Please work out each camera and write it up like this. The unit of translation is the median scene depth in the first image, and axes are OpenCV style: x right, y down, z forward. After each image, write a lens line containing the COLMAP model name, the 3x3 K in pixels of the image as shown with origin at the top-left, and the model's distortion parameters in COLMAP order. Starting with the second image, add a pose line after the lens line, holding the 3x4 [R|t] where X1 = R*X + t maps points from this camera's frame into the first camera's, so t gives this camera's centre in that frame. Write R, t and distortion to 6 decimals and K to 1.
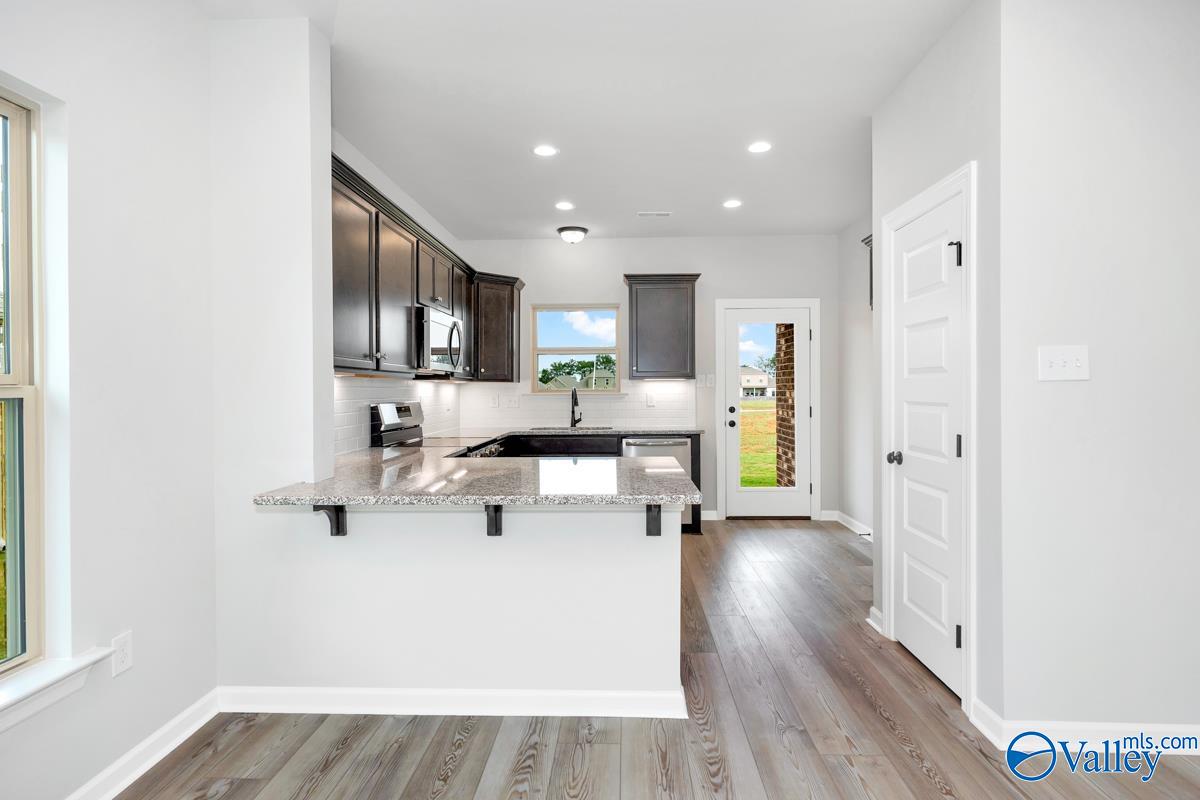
lens RADIAL K [[595.9, 0, 607.0], [0, 595.9, 392.7], [0, 0, 1]] dist [0.012670, -0.000102]
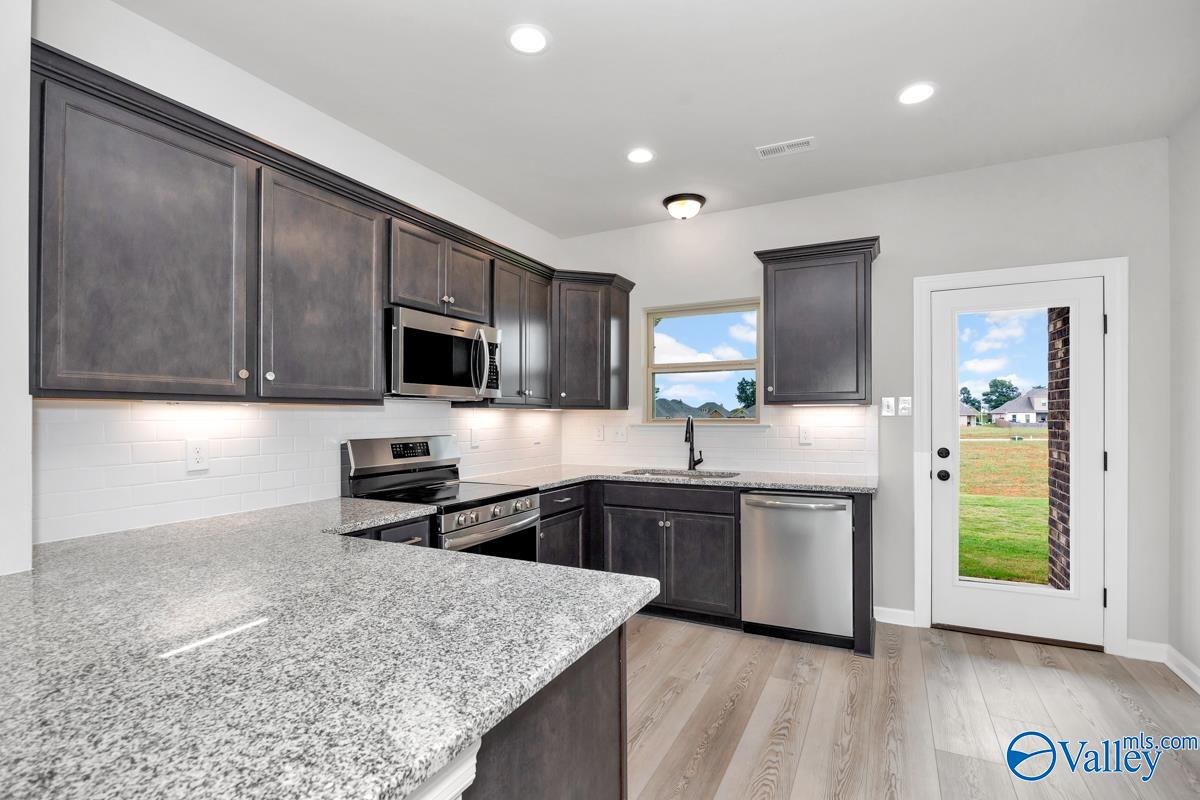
lens RADIAL K [[553.7, 0, 597.4], [0, 553.7, 416.8], [0, 0, 1]] dist [-0.016667, 0.000132]
pose [[0.899173, 0.002722, -0.437584, 0.144210], [-0.002981, 0.999996, 0.000096, -0.008192], [0.437583, 0.001218, 0.899177, 0.349745]]
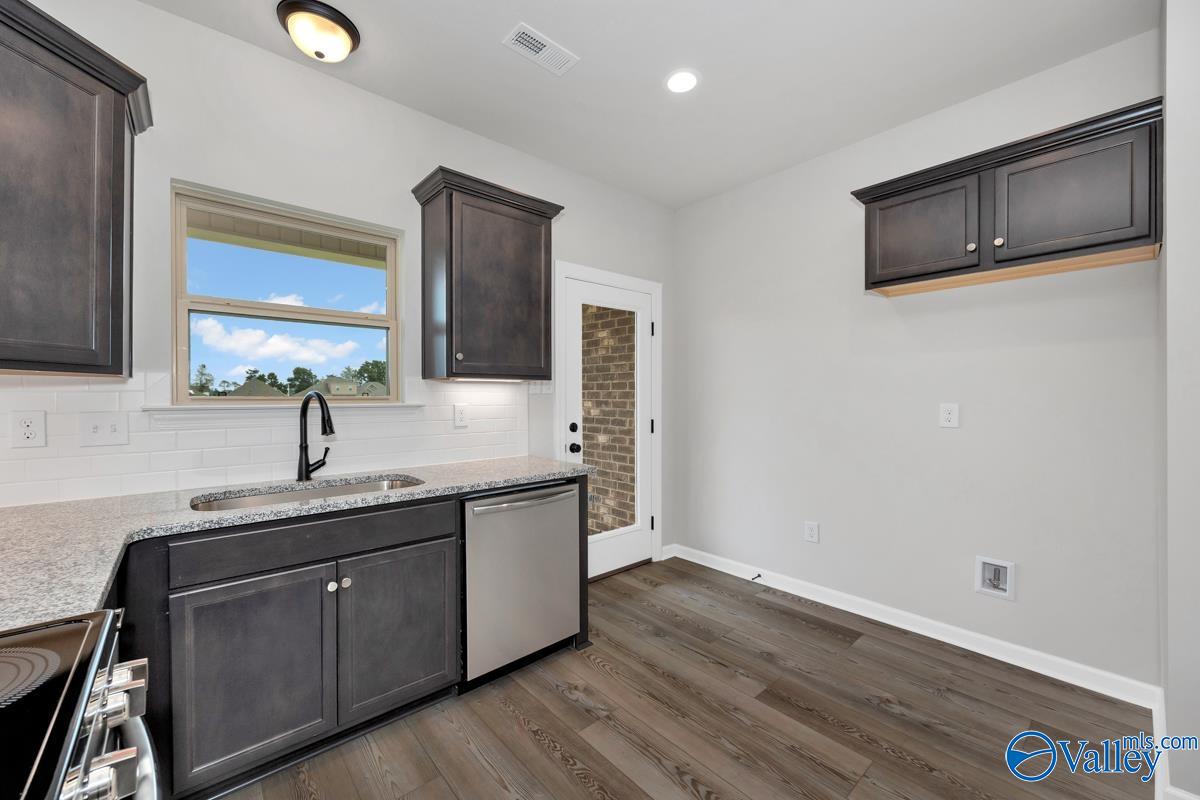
lens RADIAL K [[473.7, 0, 600.6], [0, 473.7, 401.7], [0, 0, 1]] dist [0.000366, -0.000125]
pose [[0.727390, -0.003097, 0.686217, -0.145483], [0.000960, 0.999993, 0.003496, -0.002613], [-0.686223, -0.001884, 0.727388, 0.620003]]
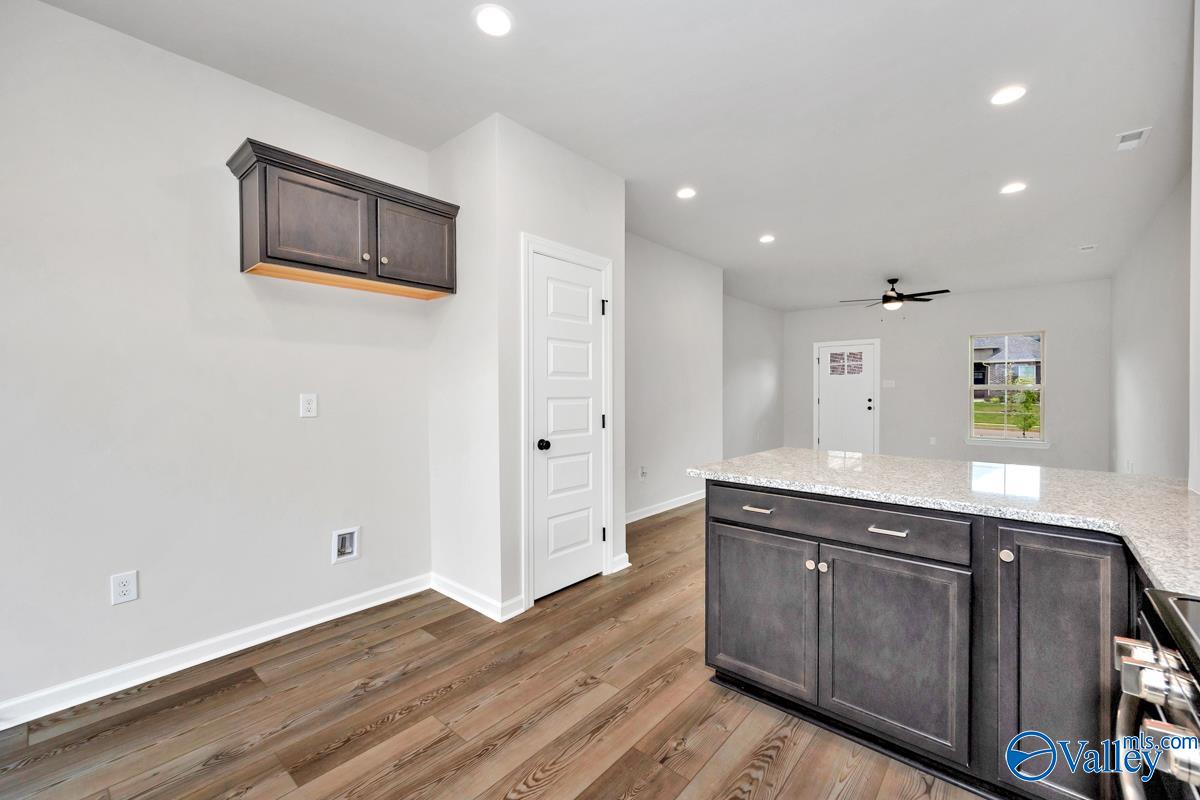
lens RADIAL K [[494.8, 0, 605.8], [0, 494.8, 398.2], [0, 0, 1]] dist [0.001274, 0.000185]
pose [[-0.782663, -0.000889, 0.622445, -0.124900], [0.009873, 0.999855, 0.013842, 0.001271], [-0.622368, 0.016979, -0.782541, 0.912365]]
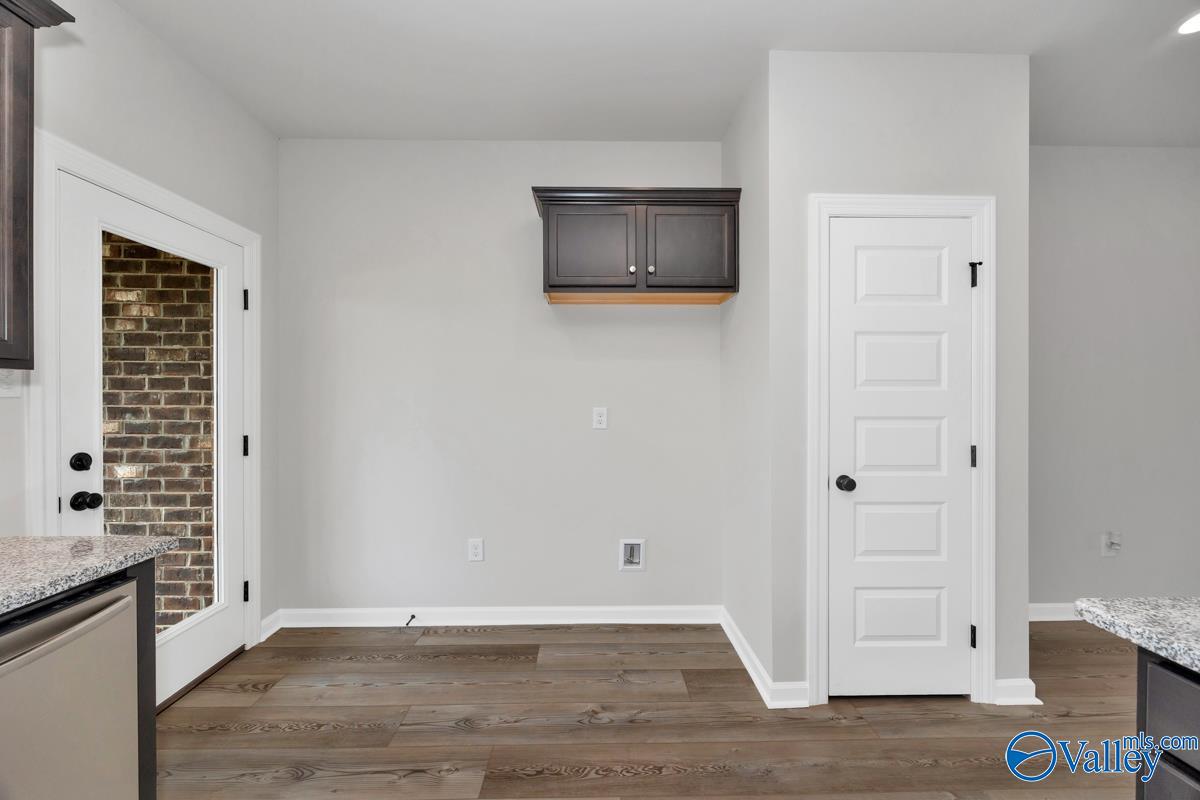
lens RADIAL K [[463.6, 0, 596.0], [0, 463.6, 398.4], [0, 0, 1]] dist [-0.002674, -0.000211]
pose [[-0.051525, 0.001850, 0.998670, -0.085505], [0.005215, 0.999985, -0.001583, -0.007471], [-0.998658, 0.005127, -0.051533, 0.747197]]
